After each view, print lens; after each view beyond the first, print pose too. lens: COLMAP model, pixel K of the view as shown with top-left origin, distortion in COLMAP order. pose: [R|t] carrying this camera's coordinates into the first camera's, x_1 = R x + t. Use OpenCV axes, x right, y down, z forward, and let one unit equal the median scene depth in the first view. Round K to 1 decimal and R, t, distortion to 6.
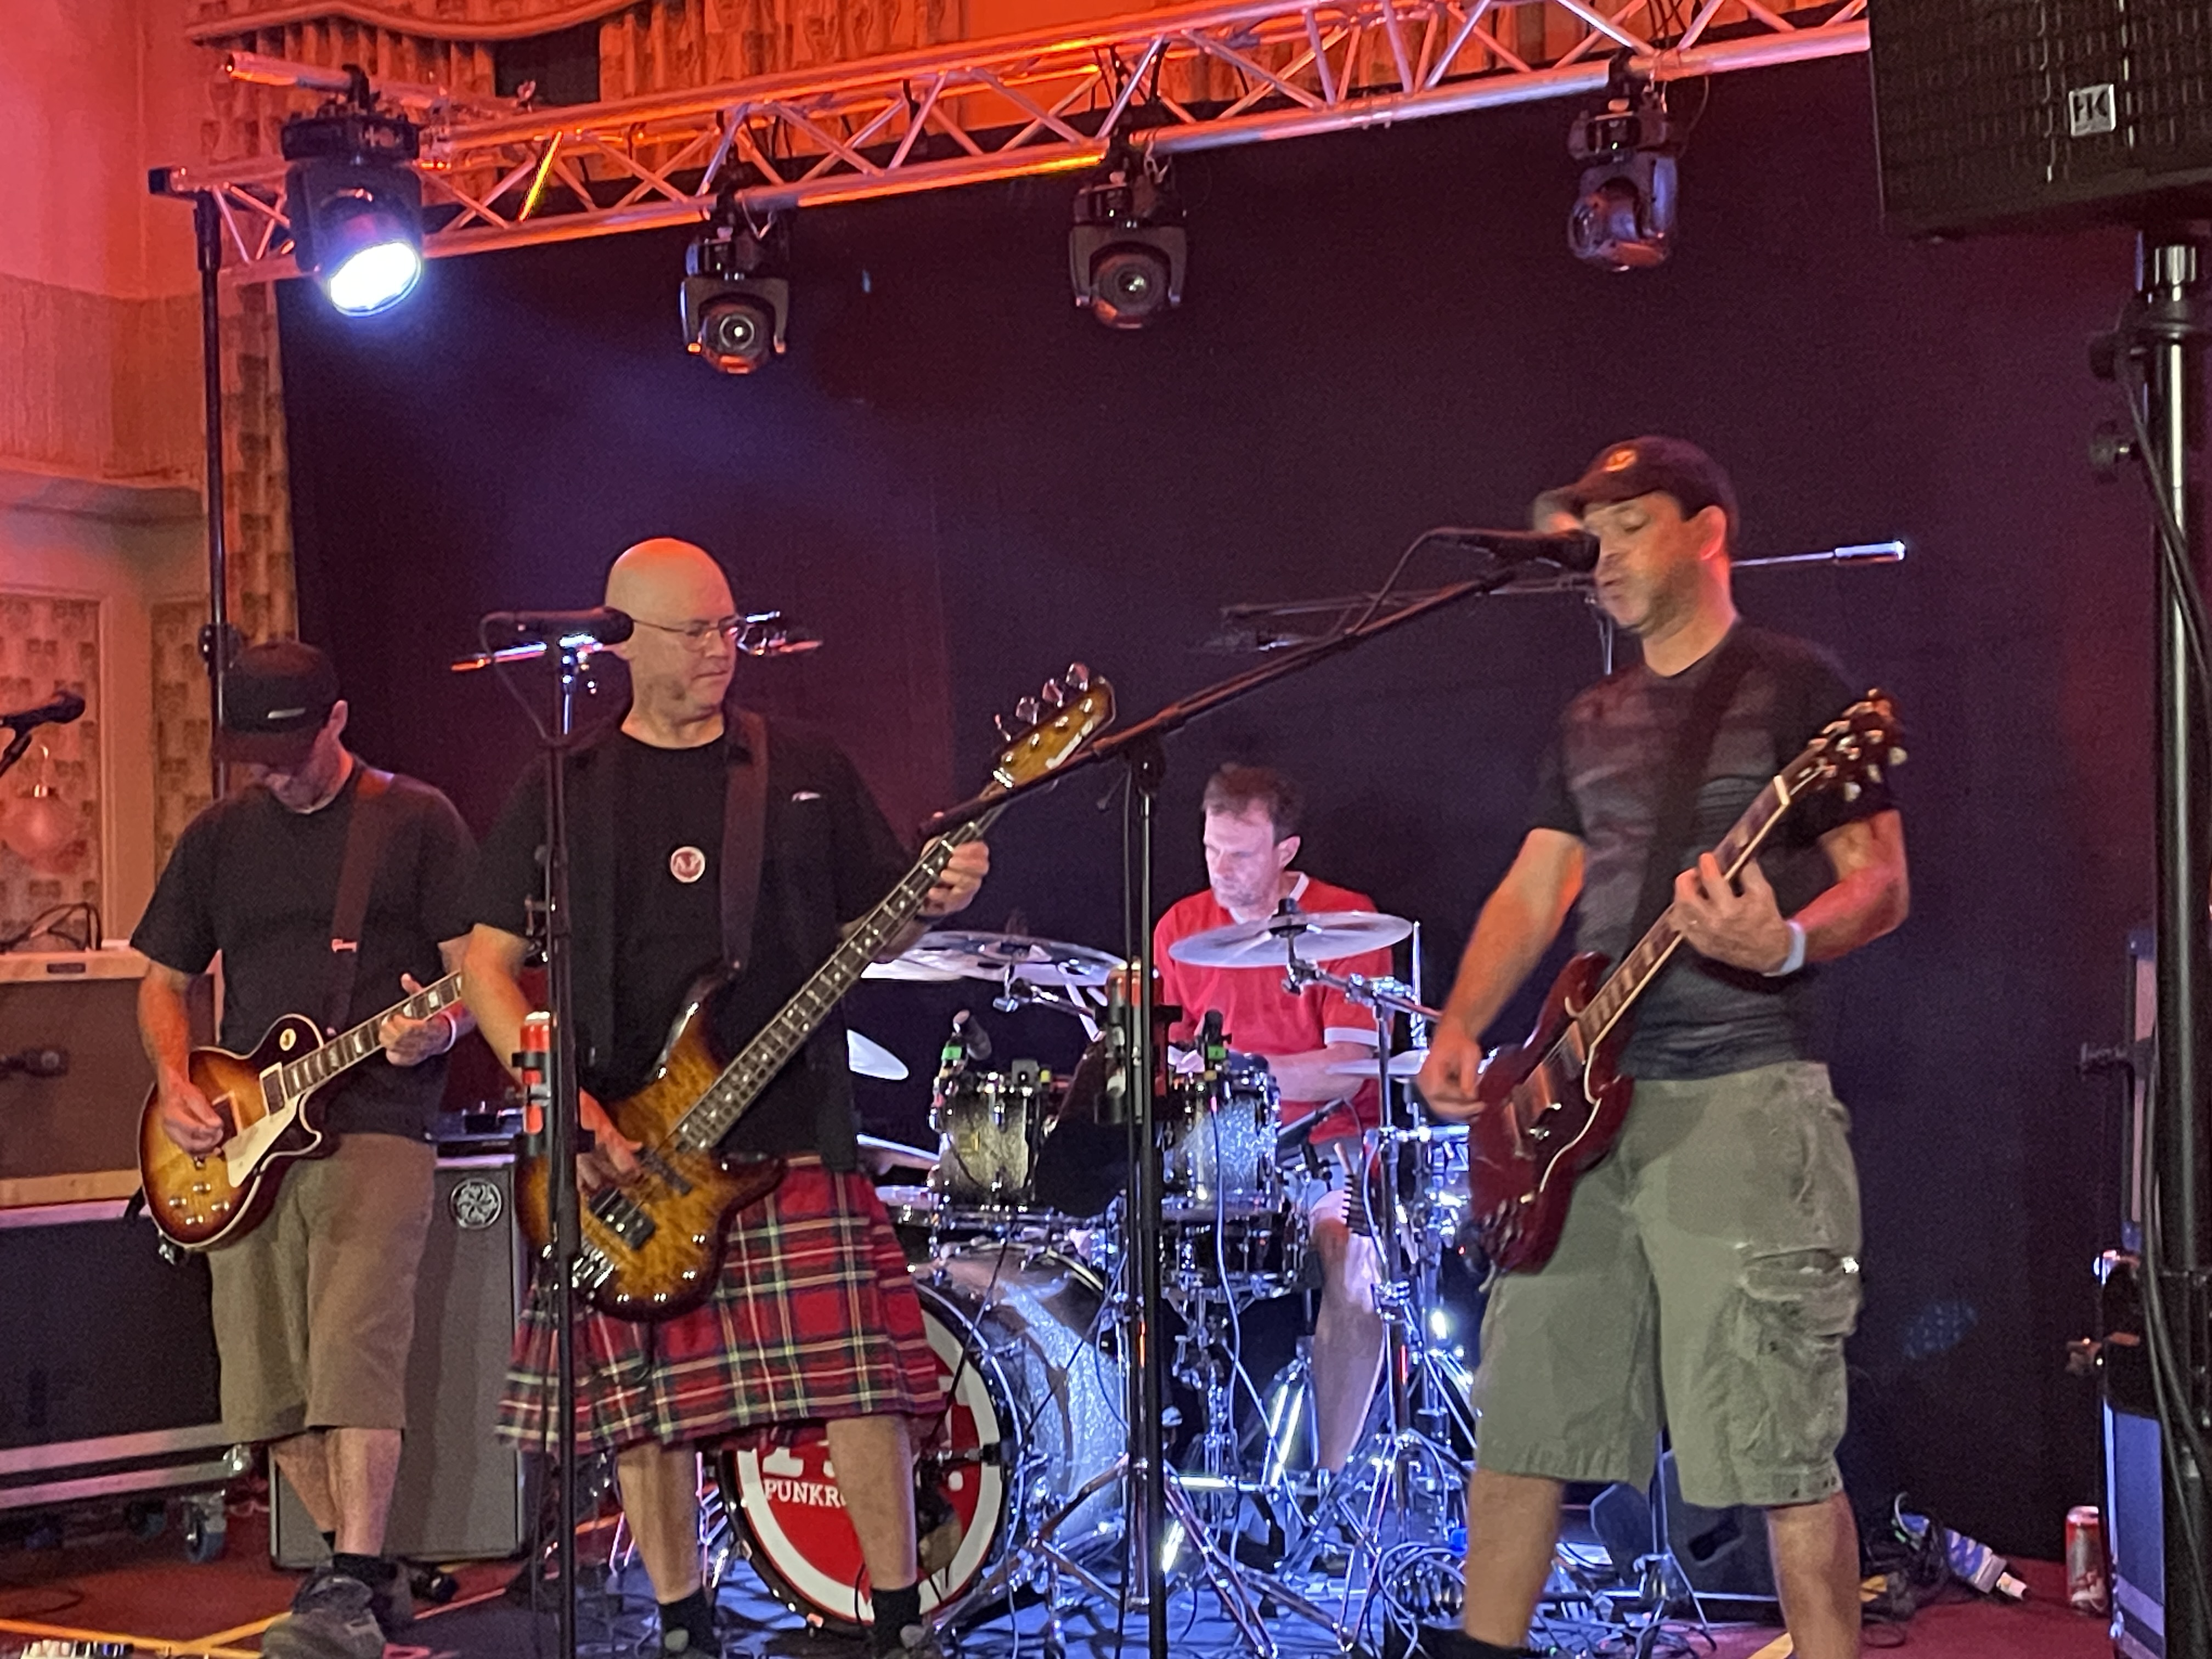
lens RADIAL K [[3292.1, 0, 1133.3], [0, 3292.1, 780.3], [0, 0, 1]] dist [0.071682, 0.000000]
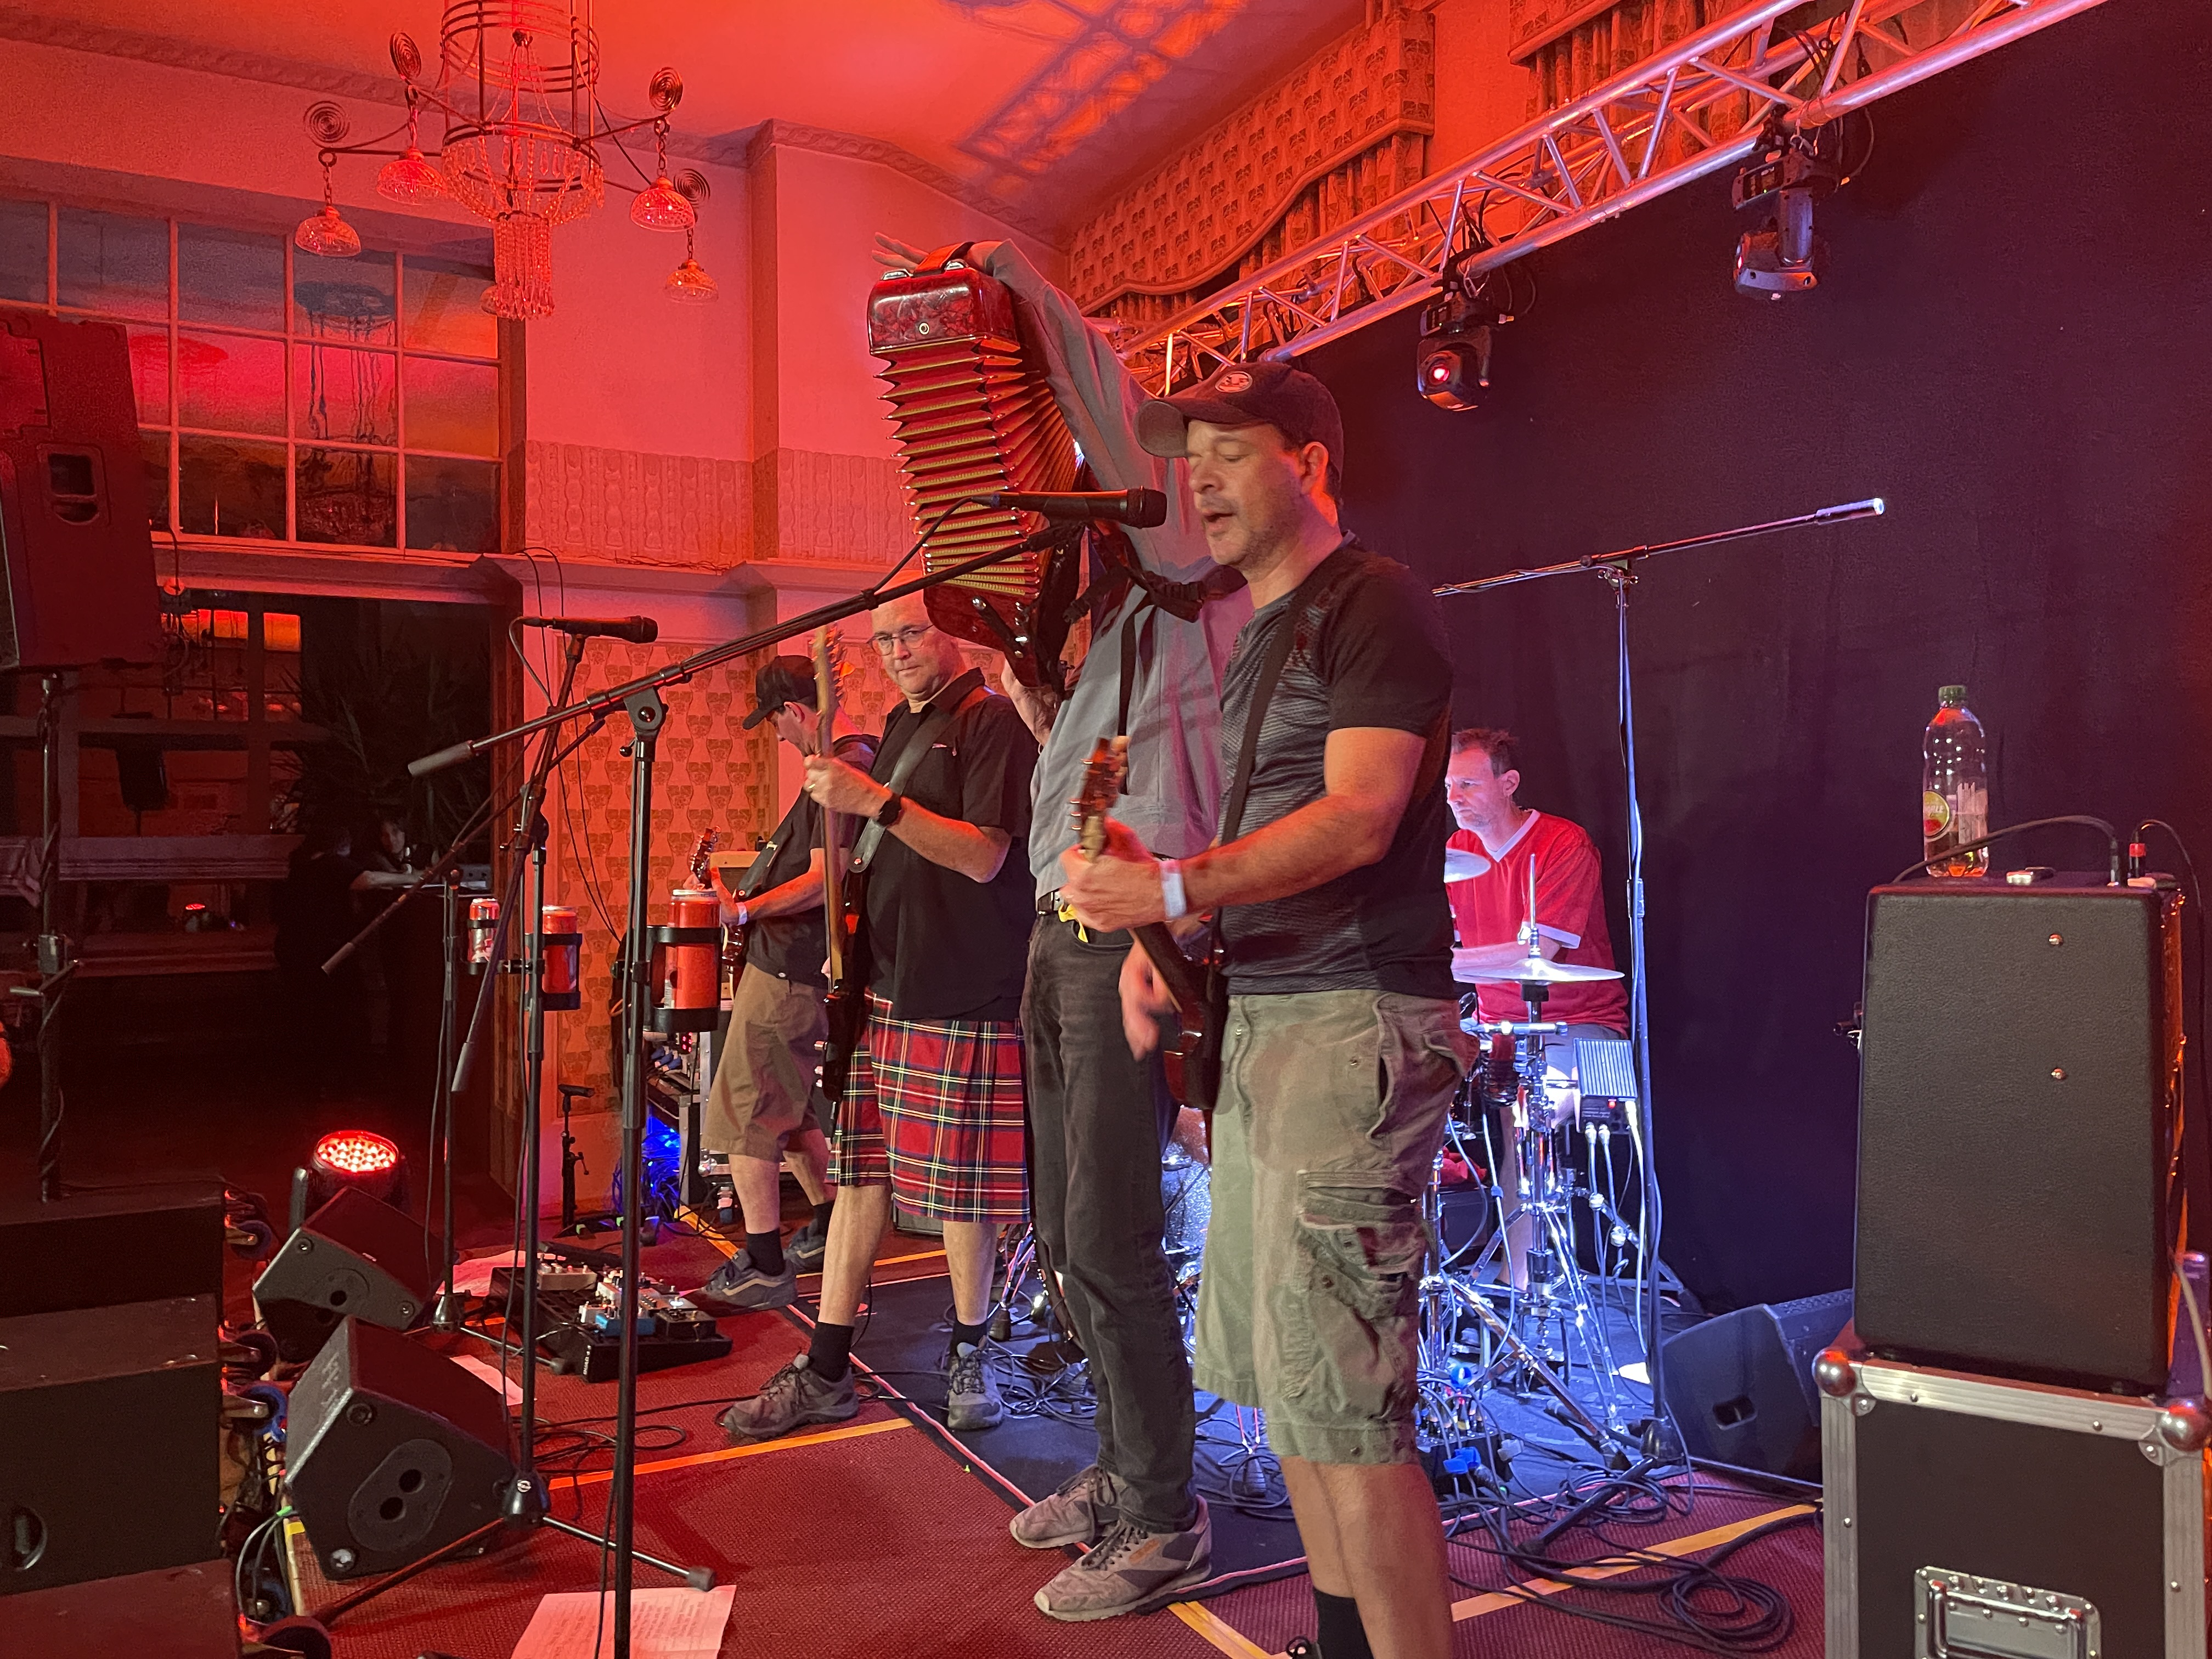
lens RADIAL K [[1667.1, 0, 1101.8], [0, 1667.1, 806.6], [0, 0, 1]] dist [0.086502, -0.112887]
pose [[0.844528, 0.008652, -0.535442, 0.246815], [0.006178, 0.999646, 0.025896, 0.007348], [0.535476, -0.025178, 0.844175, 0.335015]]
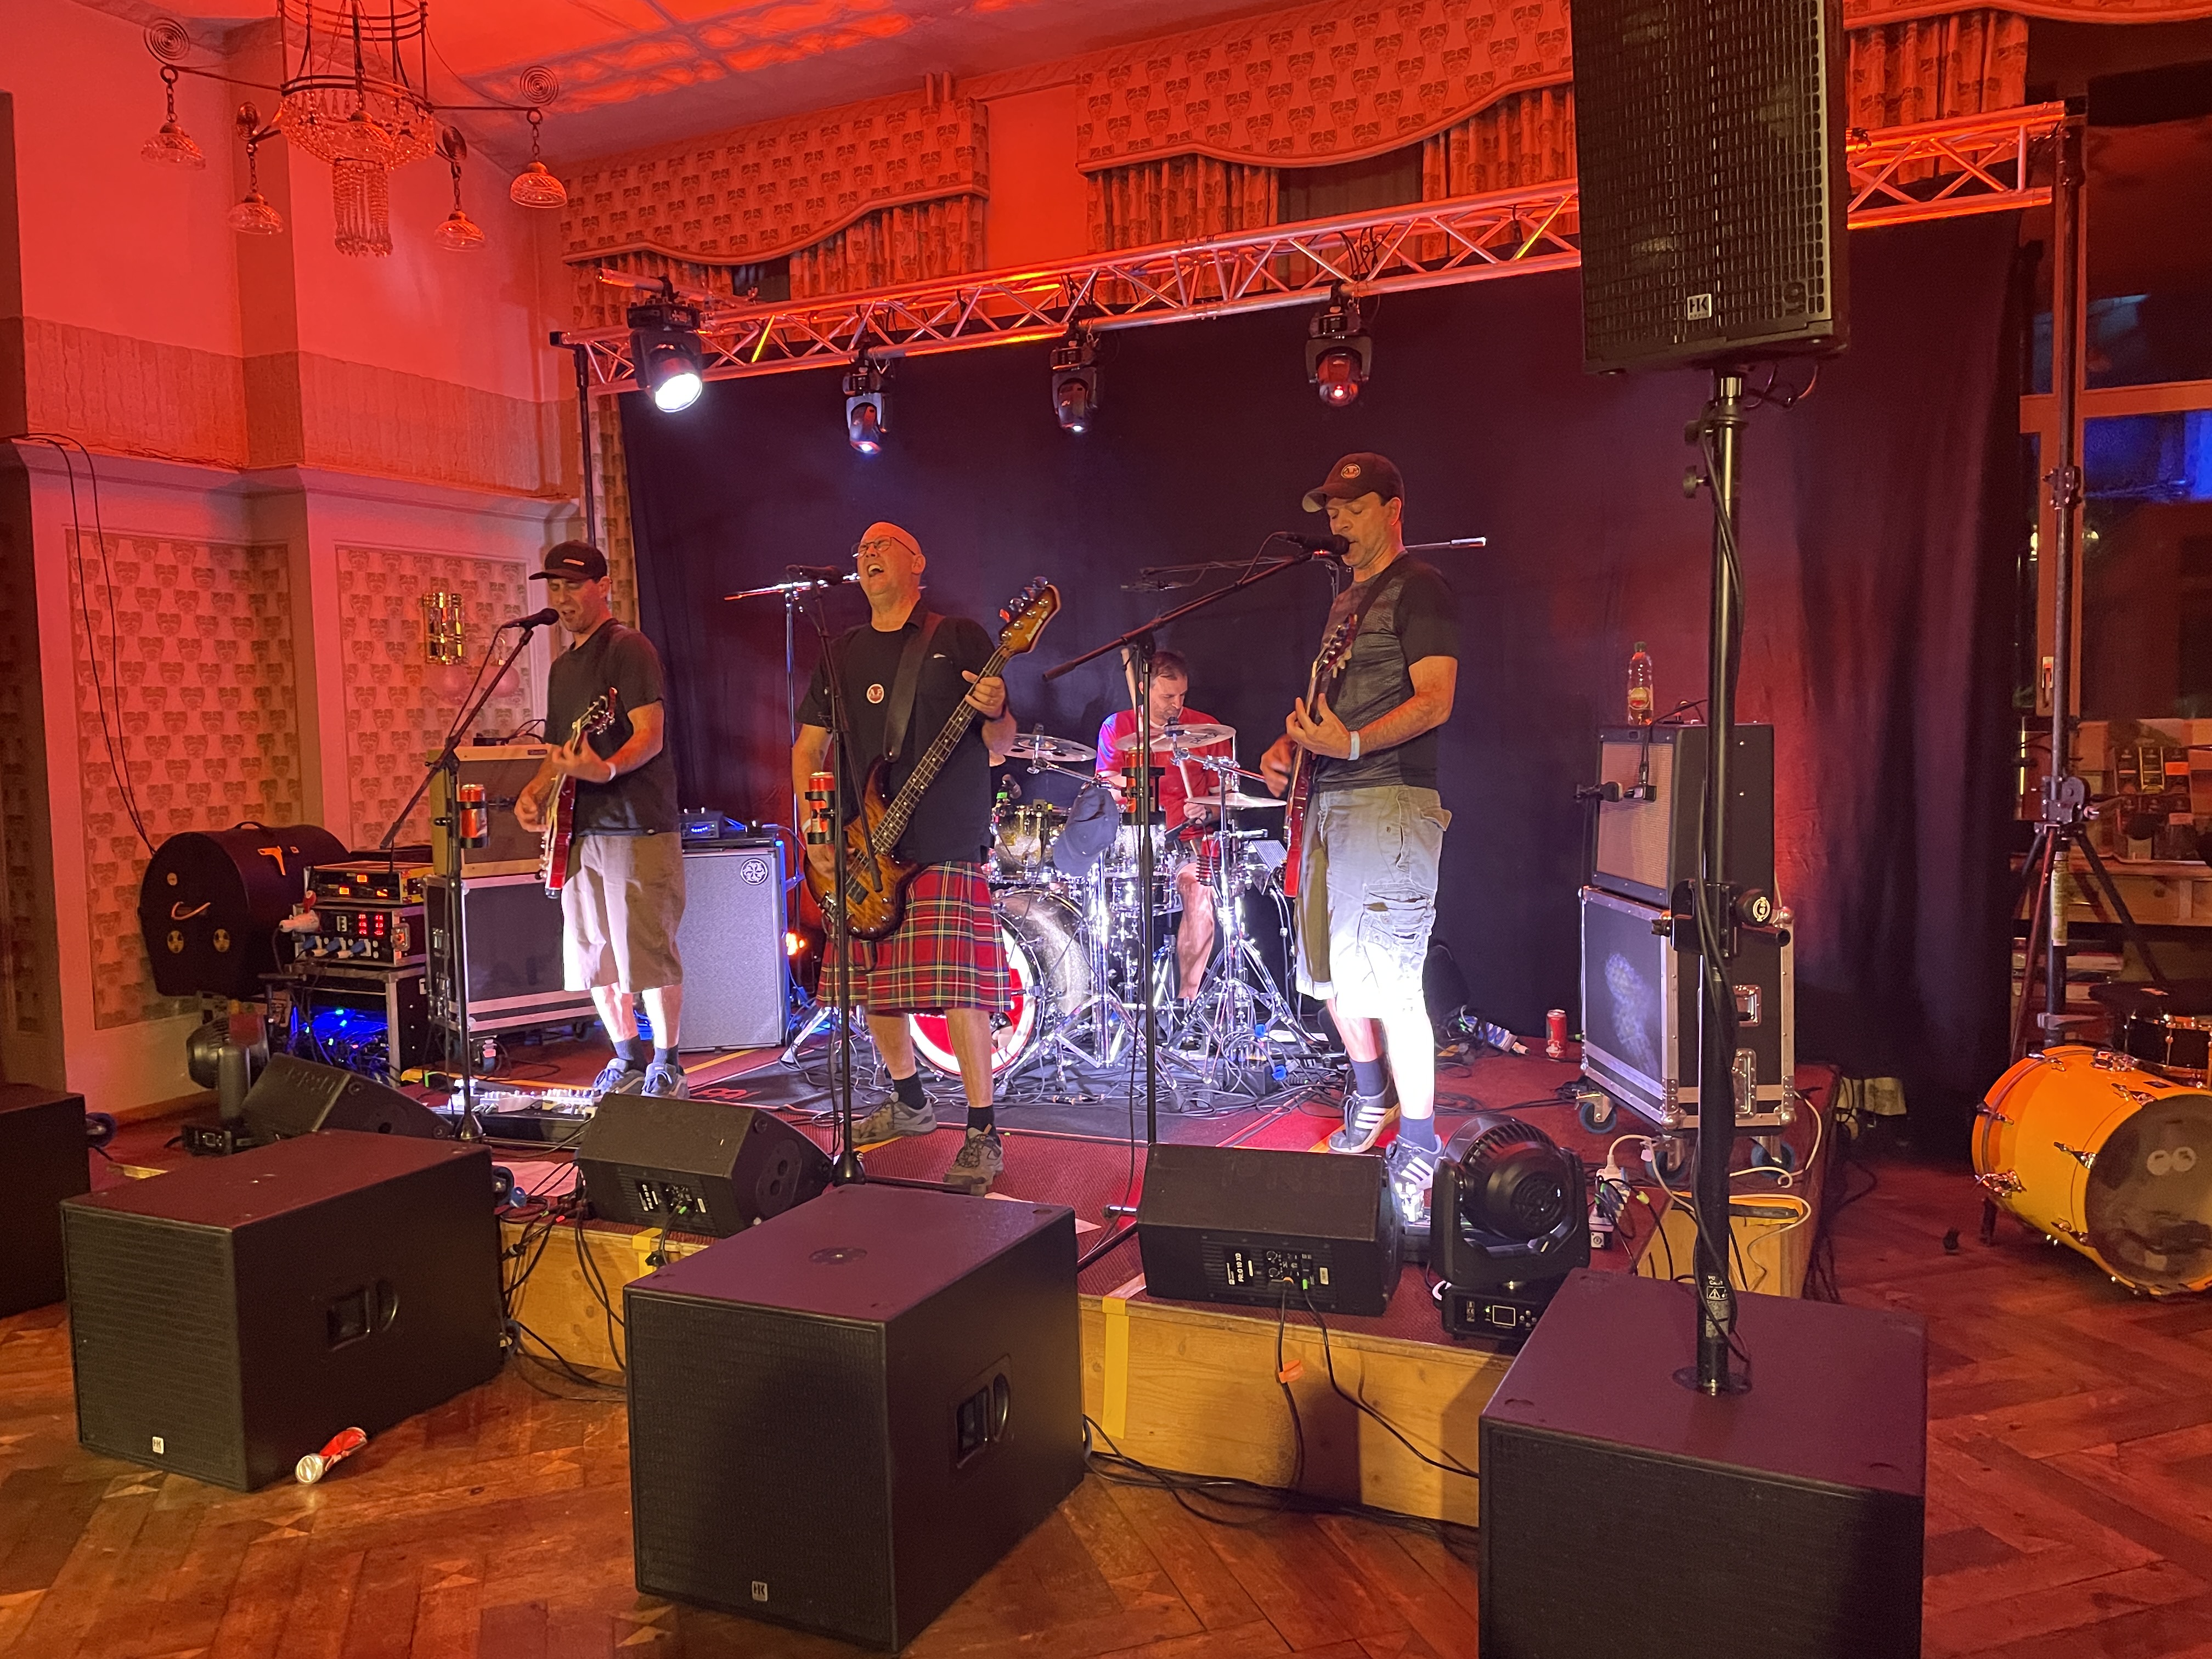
lens RADIAL K [[1667.1, 0, 1124.2], [0, 1667.1, 825.7], [0, 0, 1]] dist [0.086502, -0.112887]
pose [[0.997706, -0.005259, 0.067485, -0.042472], [-0.001248, 0.995379, 0.096019, 0.003823], [-0.067678, -0.095883, 0.993089, -0.006004]]
